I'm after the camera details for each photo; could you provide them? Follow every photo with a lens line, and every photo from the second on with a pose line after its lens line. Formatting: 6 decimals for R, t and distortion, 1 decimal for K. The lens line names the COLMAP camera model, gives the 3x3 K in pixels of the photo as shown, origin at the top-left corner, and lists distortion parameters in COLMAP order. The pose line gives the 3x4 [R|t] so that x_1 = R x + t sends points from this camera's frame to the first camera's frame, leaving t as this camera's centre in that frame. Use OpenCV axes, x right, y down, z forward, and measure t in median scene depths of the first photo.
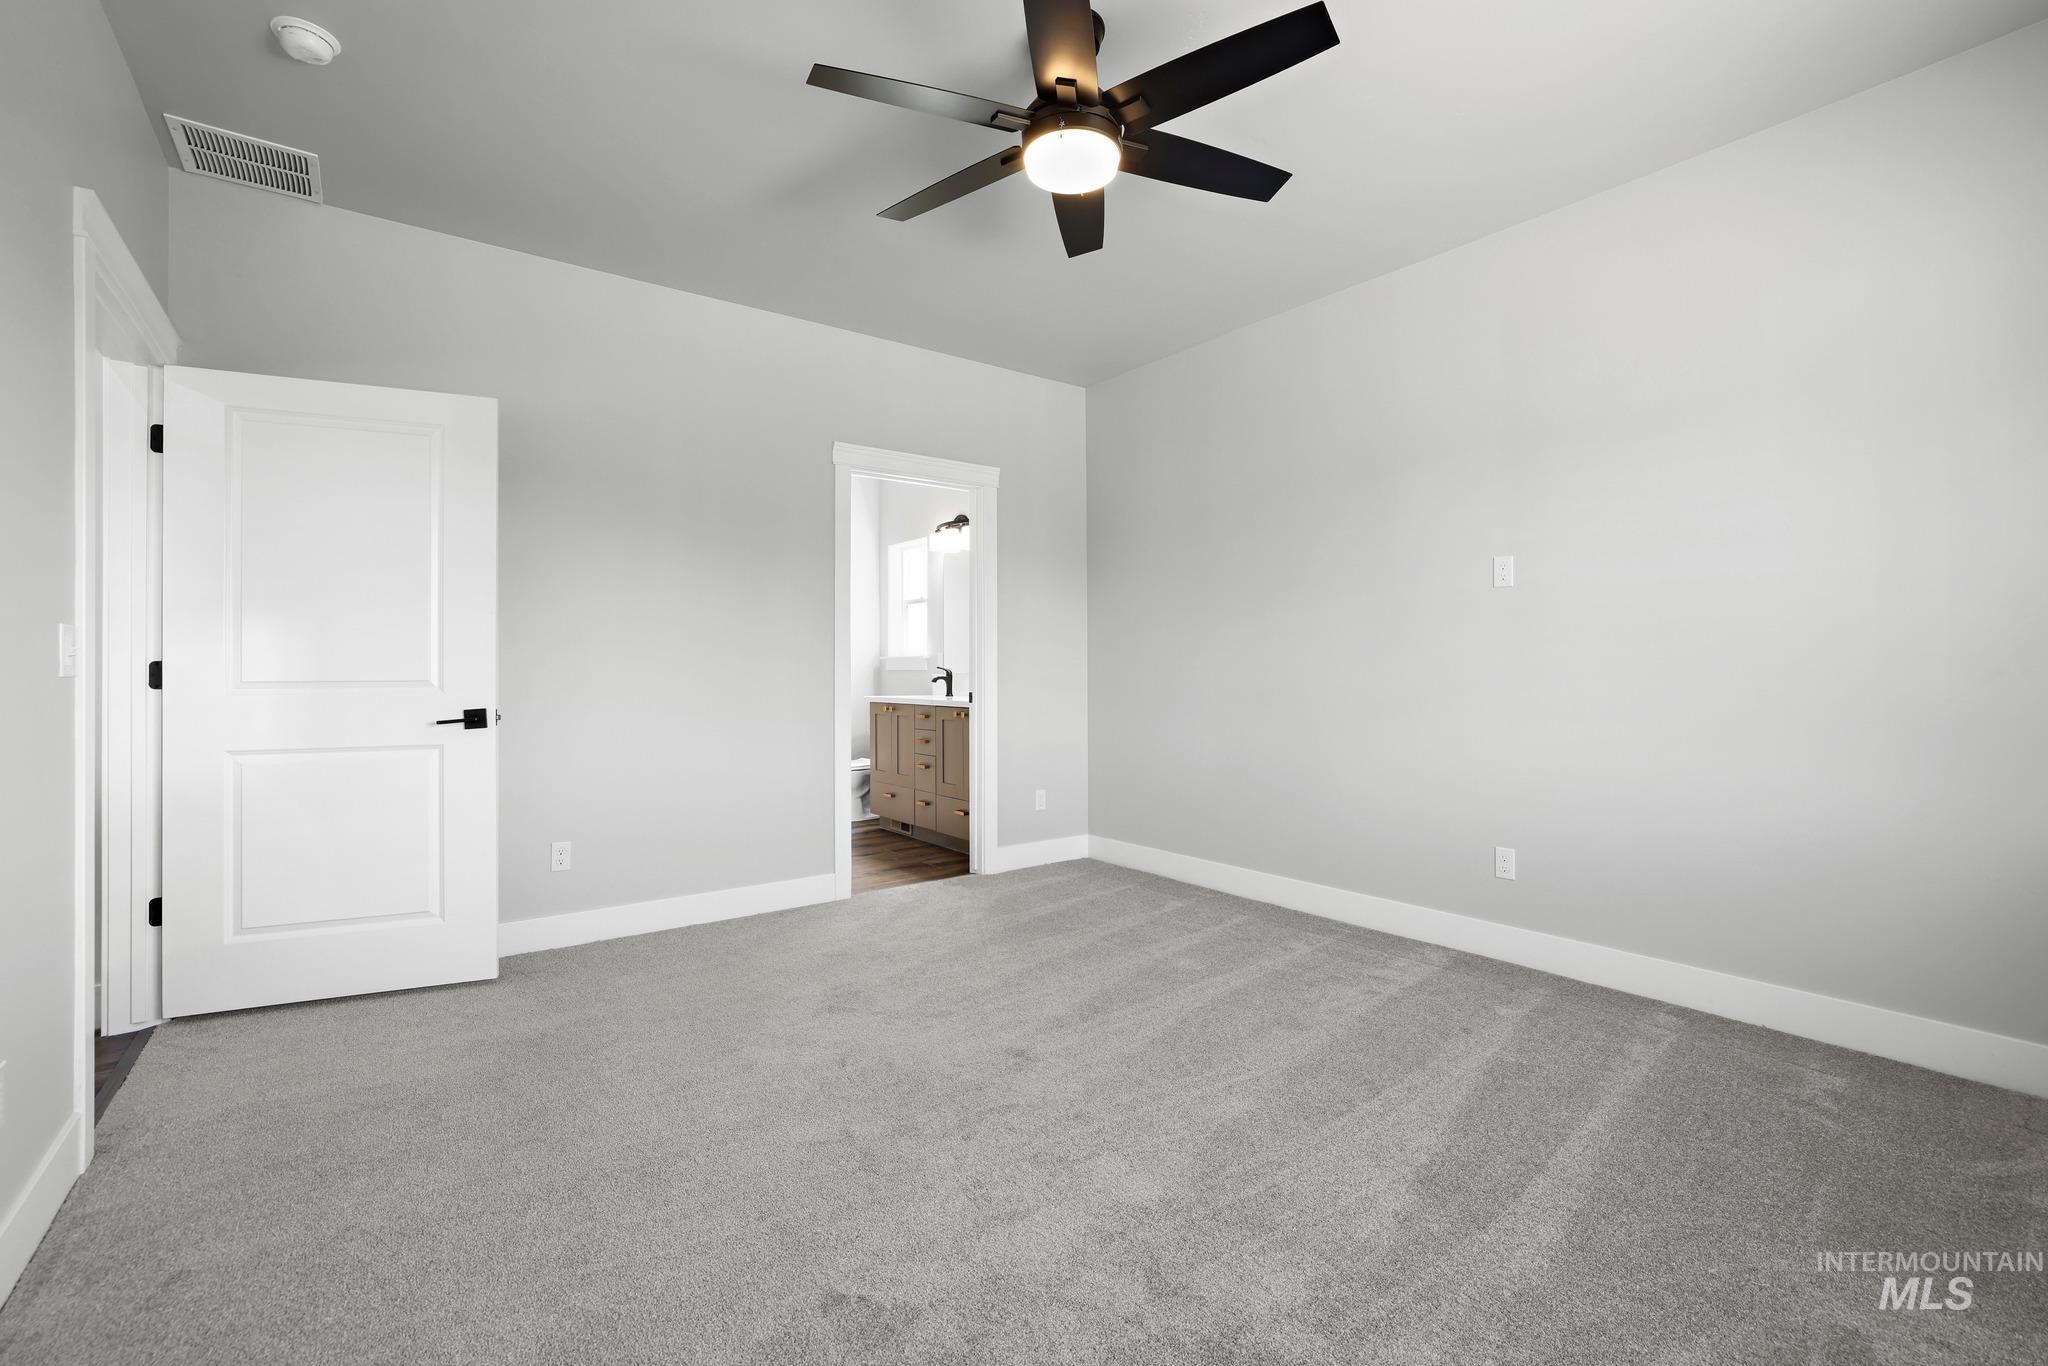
lens RADIAL K [[879.6, 0, 1022.8], [0, 879.6, 671.7], [0, 0, 1]] dist [-0.039782, 0.017206]
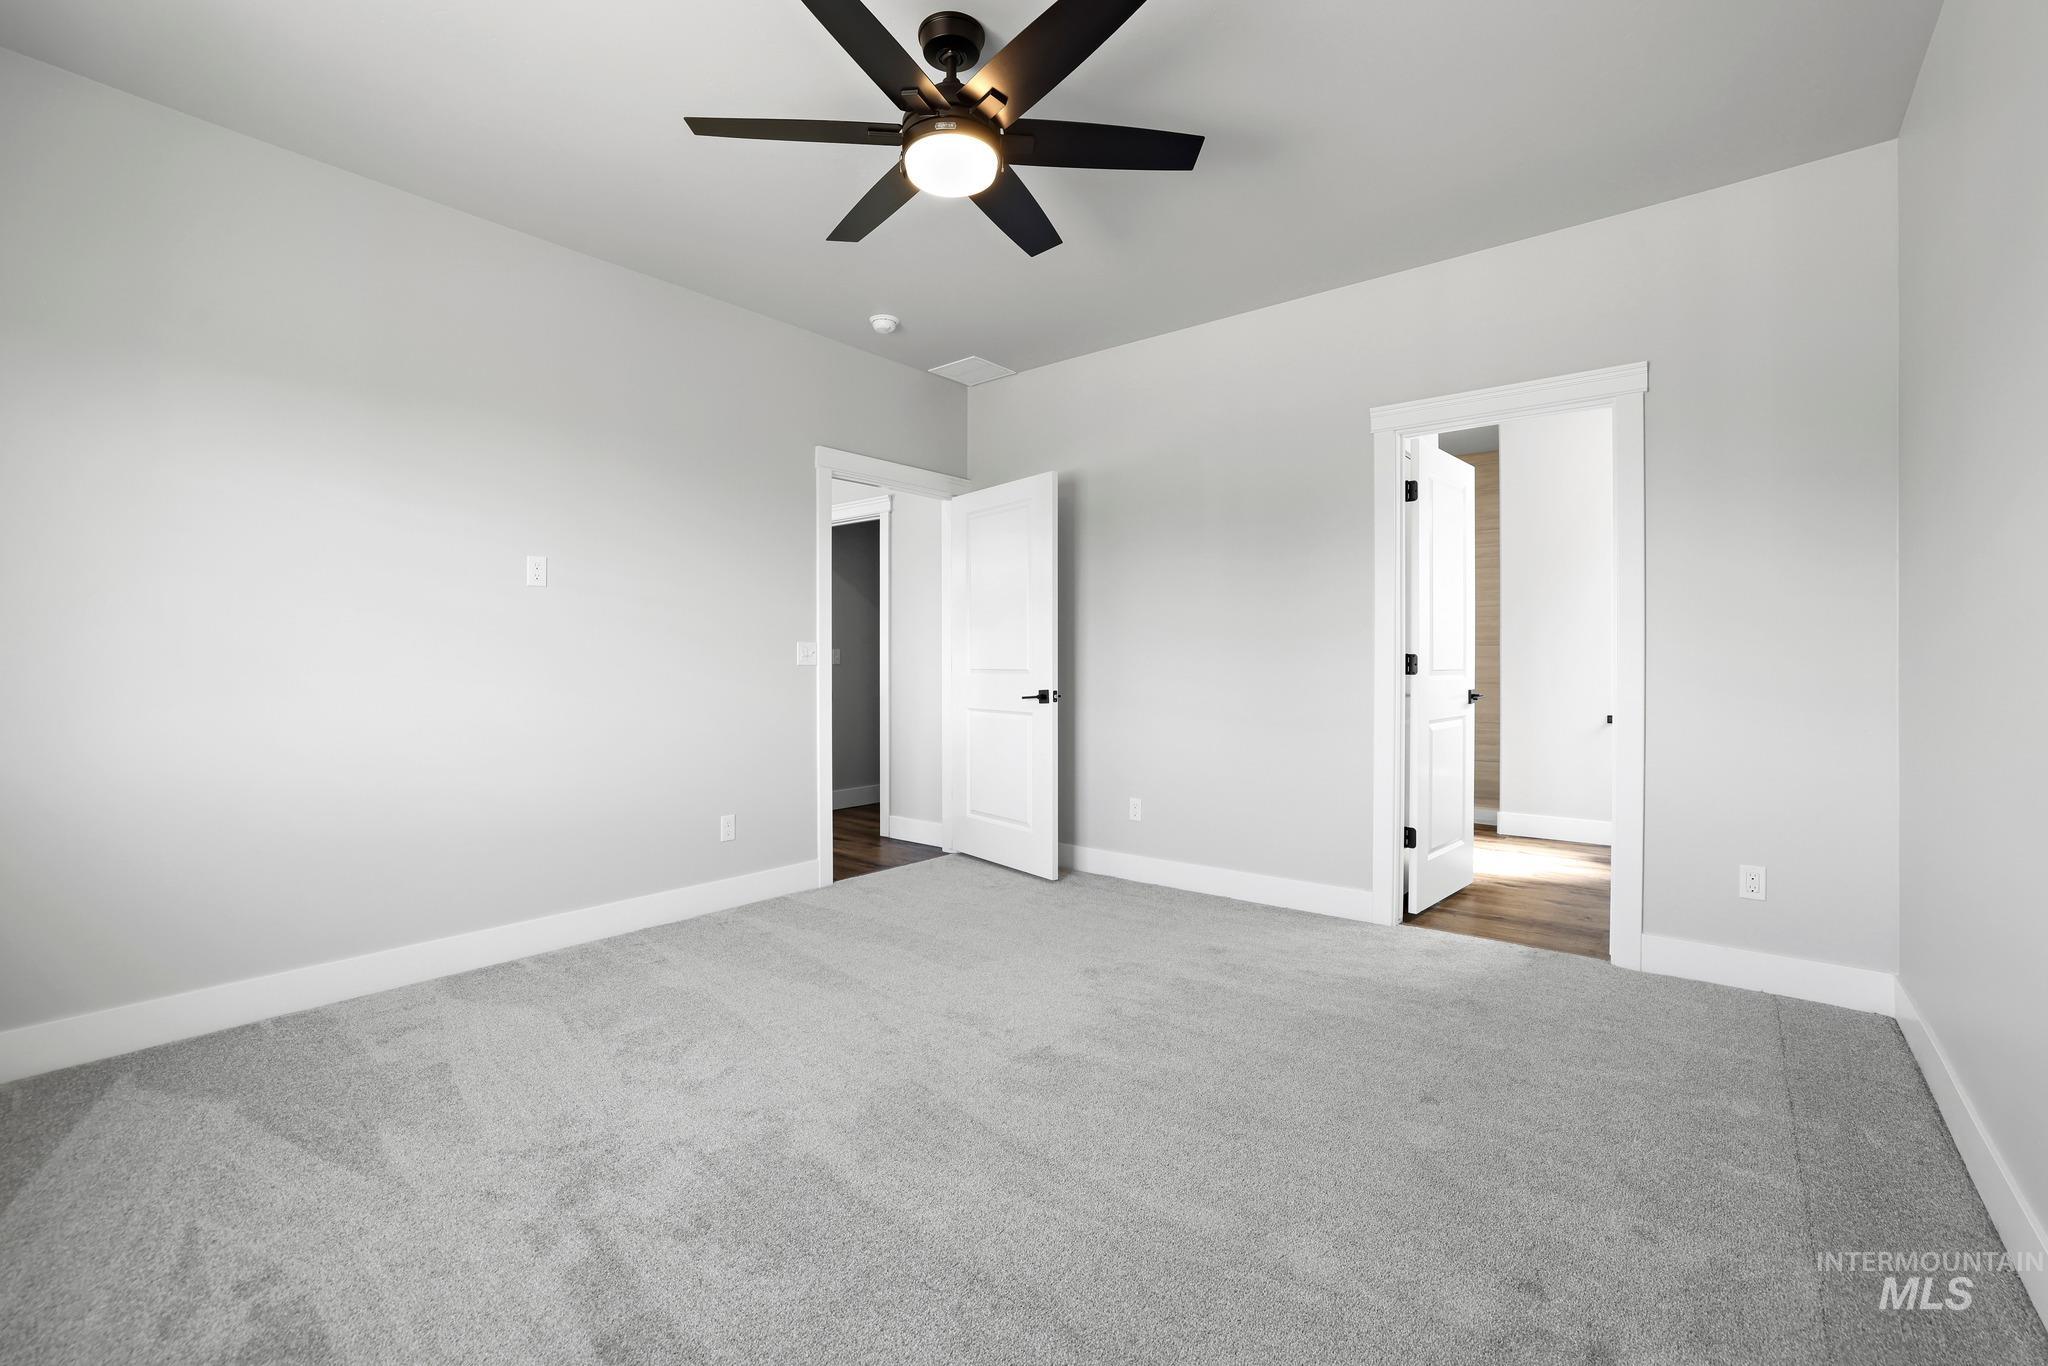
lens RADIAL K [[879.6, 0, 1022.8], [0, 879.6, 671.7], [0, 0, 1]] dist [-0.039782, 0.017206]
pose [[0.238298, 0.010590, -0.971134, 0.781748], [-0.005956, 0.999938, 0.009442, -0.001235], [0.971174, 0.003534, 0.238346, 0.614176]]
